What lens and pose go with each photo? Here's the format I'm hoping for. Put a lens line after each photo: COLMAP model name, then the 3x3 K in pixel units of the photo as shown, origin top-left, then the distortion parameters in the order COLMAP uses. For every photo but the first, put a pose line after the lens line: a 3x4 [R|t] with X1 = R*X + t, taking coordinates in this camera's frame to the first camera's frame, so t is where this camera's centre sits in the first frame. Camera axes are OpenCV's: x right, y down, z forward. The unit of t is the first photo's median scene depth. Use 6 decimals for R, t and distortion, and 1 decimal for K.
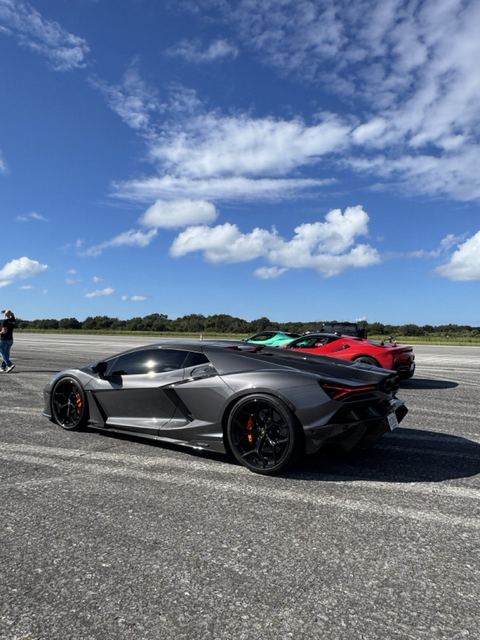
lens RADIAL K [[425.4, 0, 242.9], [0, 425.4, 319.2], [0, 0, 1]] dist [-0.001204, -0.001010]
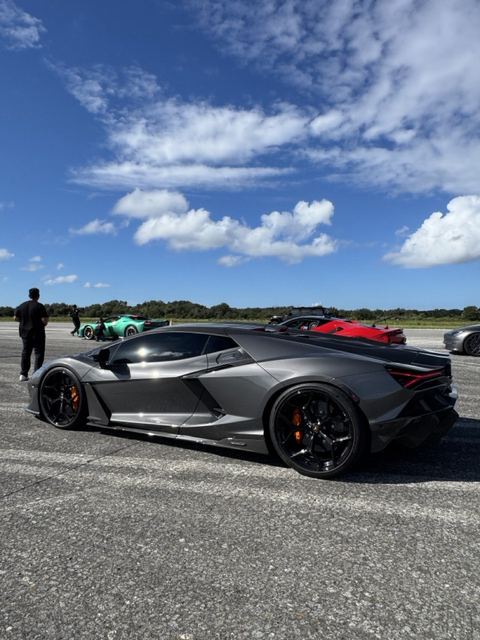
lens RADIAL K [[416.0, 0, 239.2], [0, 416.0, 307.6], [0, 0, 1]] dist [-0.003815, 0.000442]
pose [[0.996023, -0.007426, 0.088788, -0.125445], [0.006894, 0.999956, 0.006301, 0.013890], [-0.088830, -0.005664, 0.996031, 0.135127]]
